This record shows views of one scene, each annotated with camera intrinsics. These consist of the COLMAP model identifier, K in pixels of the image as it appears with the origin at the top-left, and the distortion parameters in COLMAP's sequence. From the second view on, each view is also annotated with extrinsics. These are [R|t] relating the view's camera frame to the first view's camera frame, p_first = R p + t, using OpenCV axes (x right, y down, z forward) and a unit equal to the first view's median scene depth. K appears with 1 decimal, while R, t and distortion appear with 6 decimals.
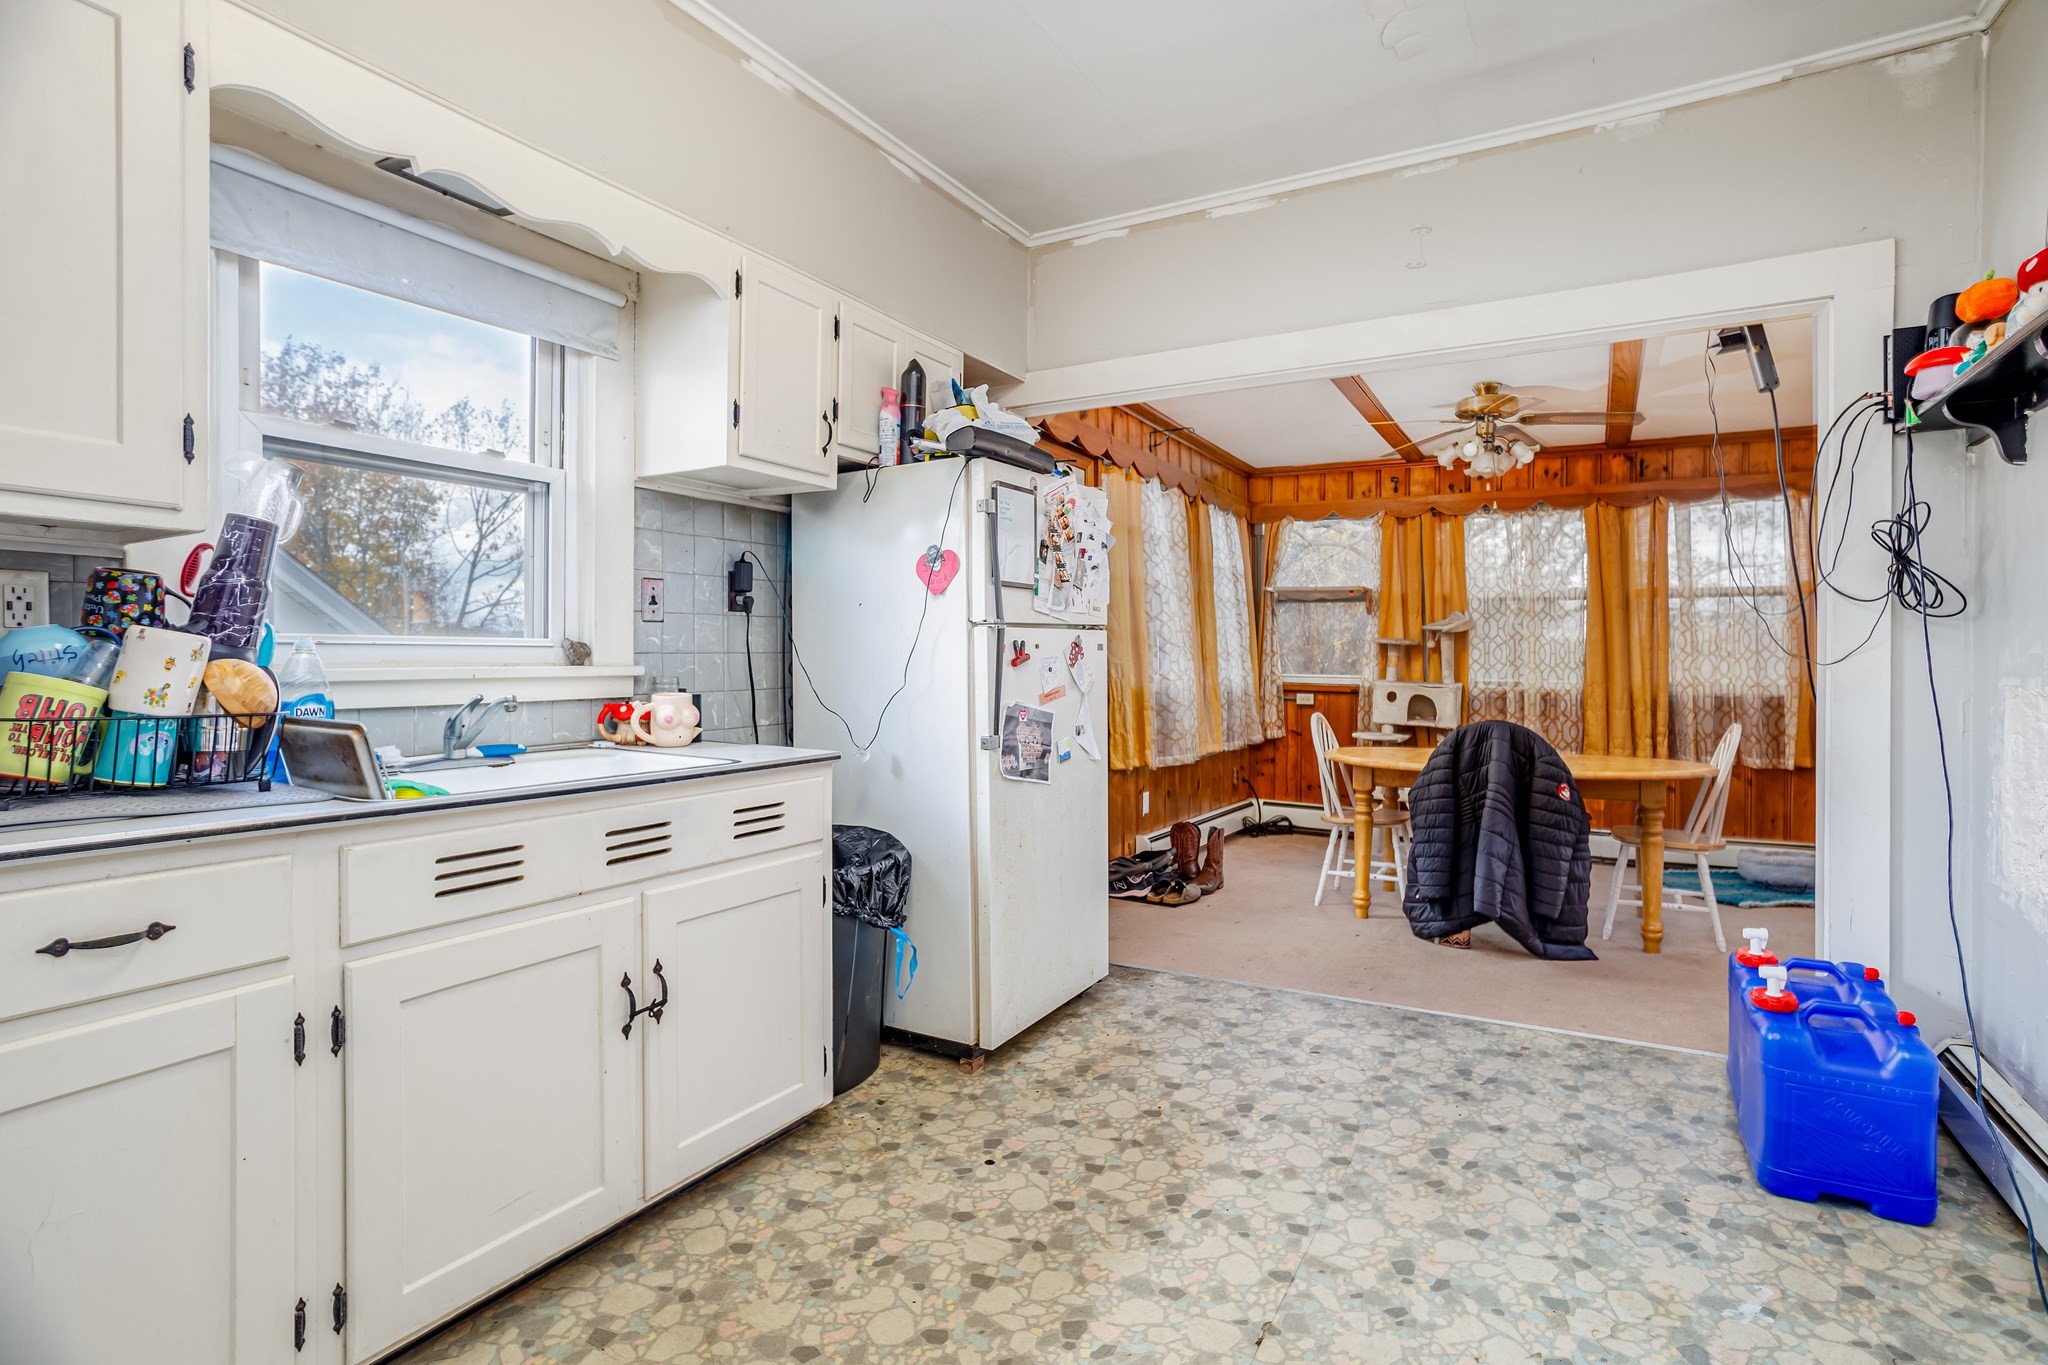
lens RADIAL K [[1007.4, 0, 1031.1], [0, 1007.4, 668.1], [0, 0, 1]] dist [-0.011676, 0.003265]
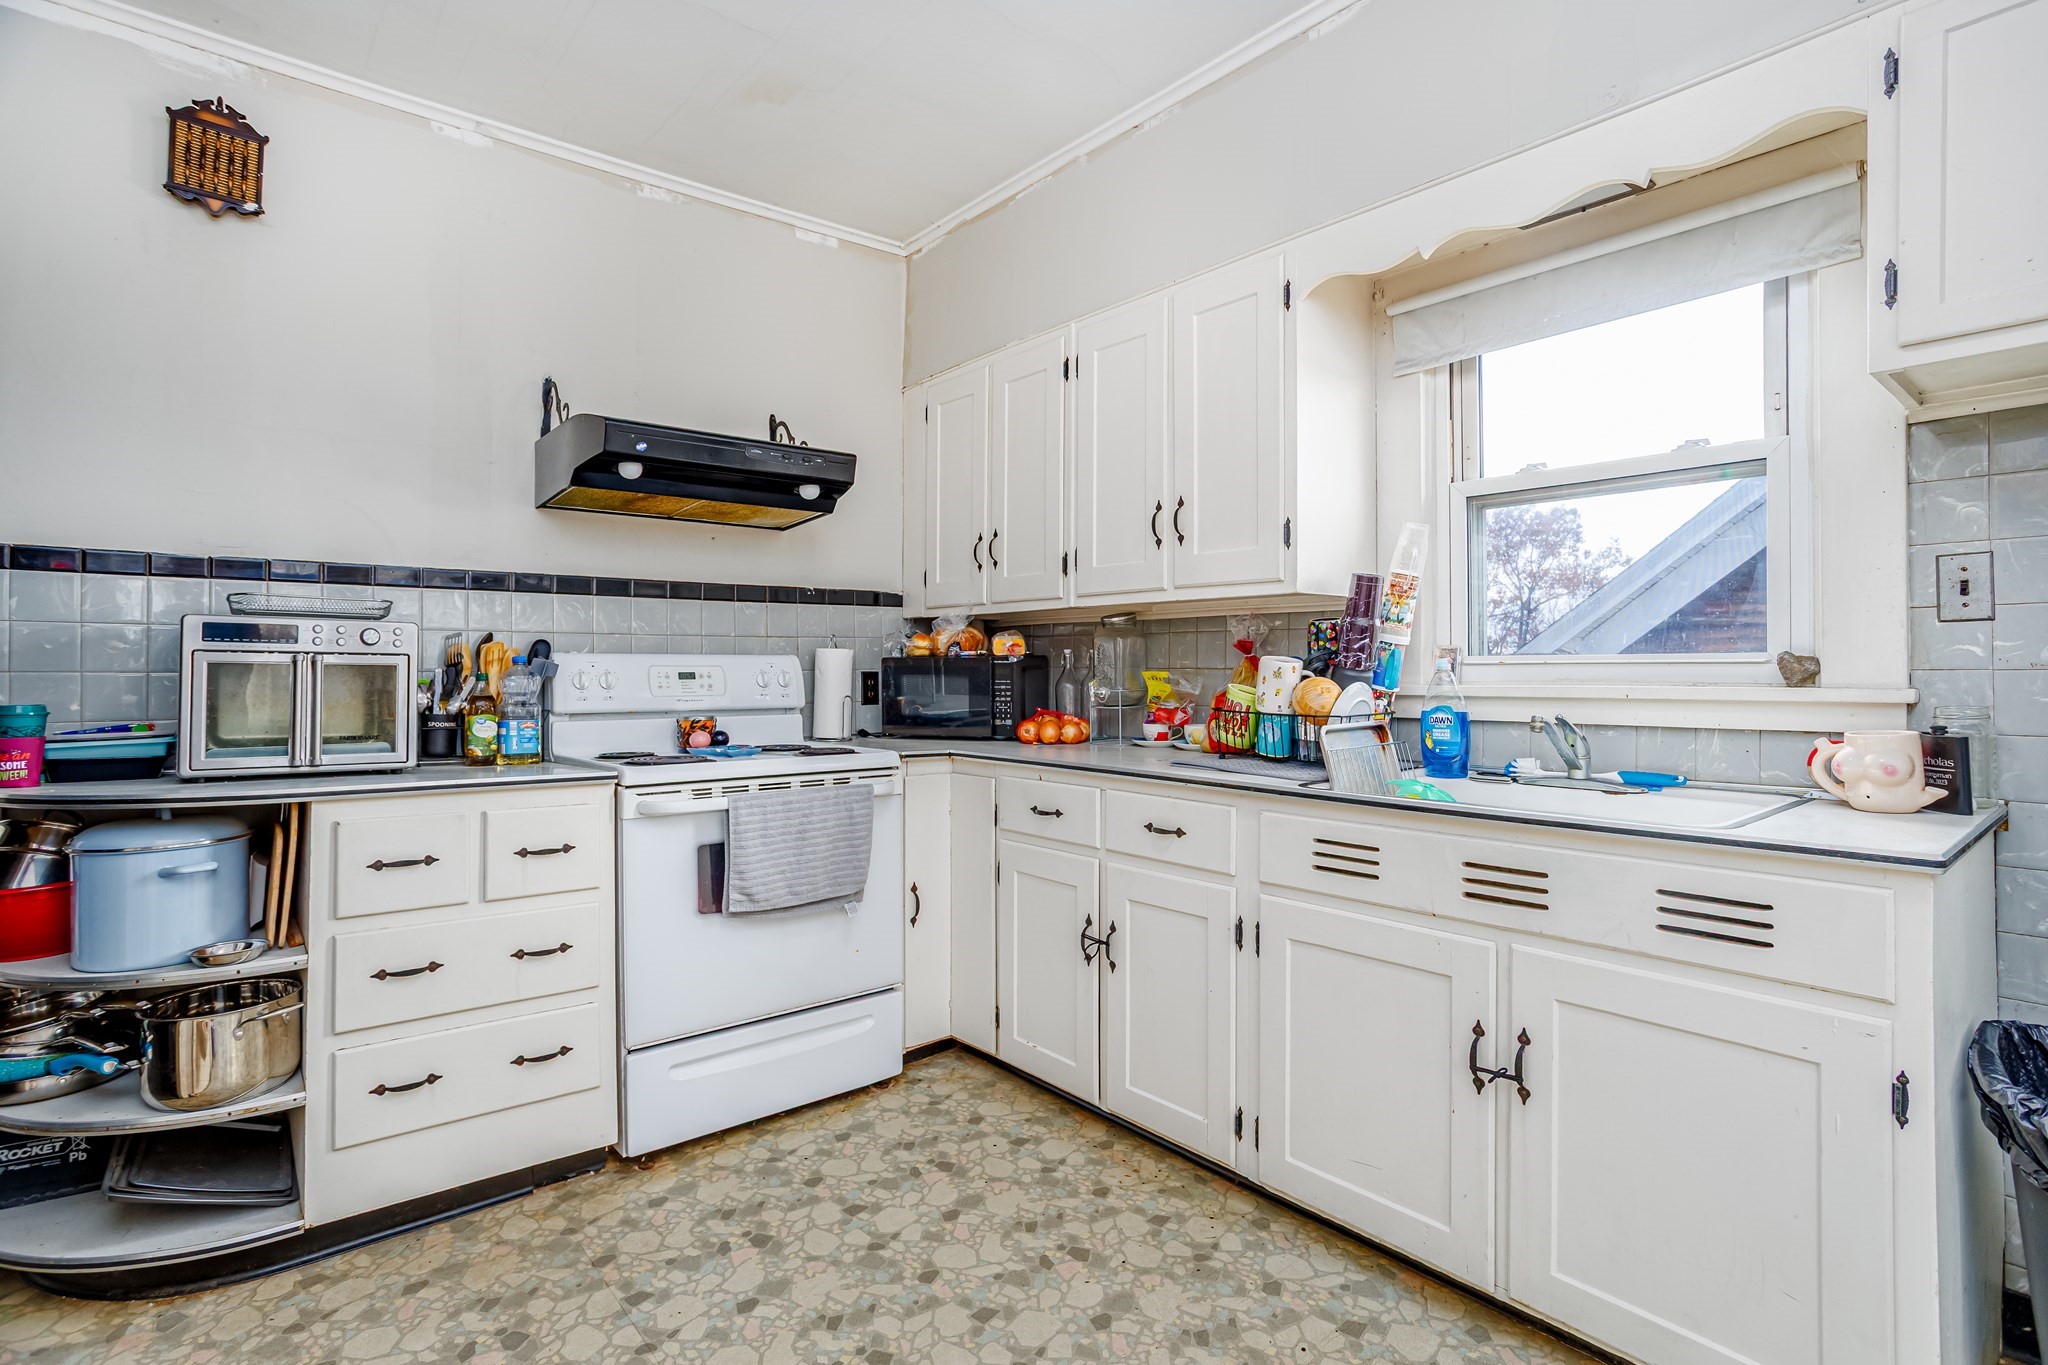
lens RADIAL K [[985.5, 0, 1034.2], [0, 985.5, 669.7], [0, 0, 1]] dist [-0.005413, -0.000144]
pose [[-0.328080, -0.001765, -0.944648, 0.667190], [-0.007005, 0.999975, 0.000565, -0.018003], [0.944624, 0.006803, -0.328084, 1.044662]]
